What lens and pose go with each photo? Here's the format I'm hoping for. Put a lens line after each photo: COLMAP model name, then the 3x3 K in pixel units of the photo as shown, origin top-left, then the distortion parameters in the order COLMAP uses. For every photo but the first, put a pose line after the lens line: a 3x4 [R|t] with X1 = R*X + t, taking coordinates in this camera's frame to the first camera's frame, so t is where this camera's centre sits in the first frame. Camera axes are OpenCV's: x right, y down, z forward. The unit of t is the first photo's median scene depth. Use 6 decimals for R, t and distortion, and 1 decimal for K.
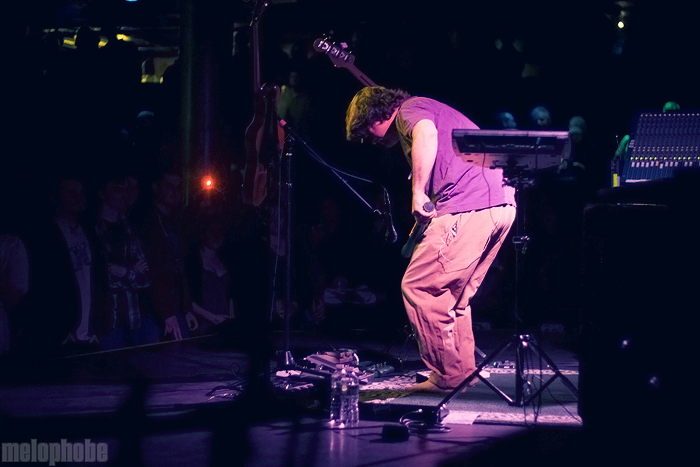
lens RADIAL K [[1689.3, 0, 350.0], [0, 1689.3, 233.5], [0, 0, 1]] dist [-0.139871, -0.031725]
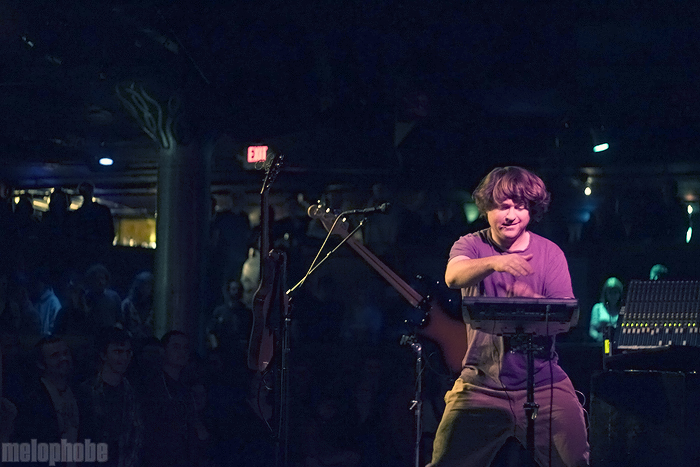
lens RADIAL K [[1689.3, 0, 350.0], [0, 1689.3, 233.5], [0, 0, 1]] dist [-0.139871, -0.031725]
pose [[0.999602, 0.007917, 0.027075, -0.024725], [-0.005270, 0.995320, -0.096488, -0.000747], [-0.027712, 0.096307, 0.994966, -0.009275]]
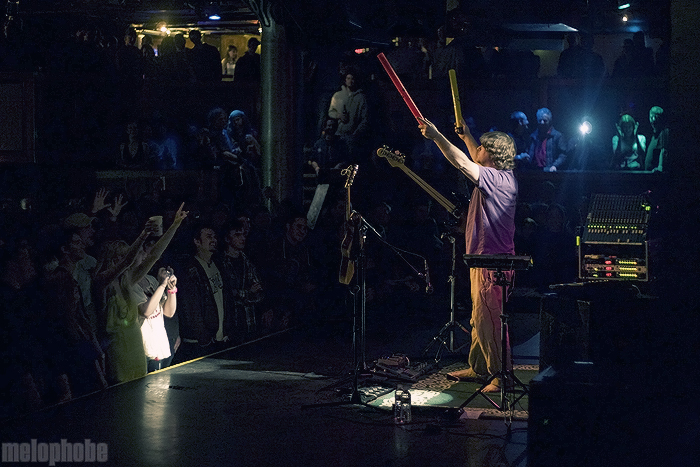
lens RADIAL K [[1689.3, 0, 350.0], [0, 1689.3, 233.5], [0, 0, 1]] dist [-0.139871, -0.031725]
pose [[0.999529, -0.014804, -0.026882, -0.005522], [0.016314, 0.998250, 0.056836, -0.127709], [0.025994, -0.057248, 0.998022, -0.510845]]
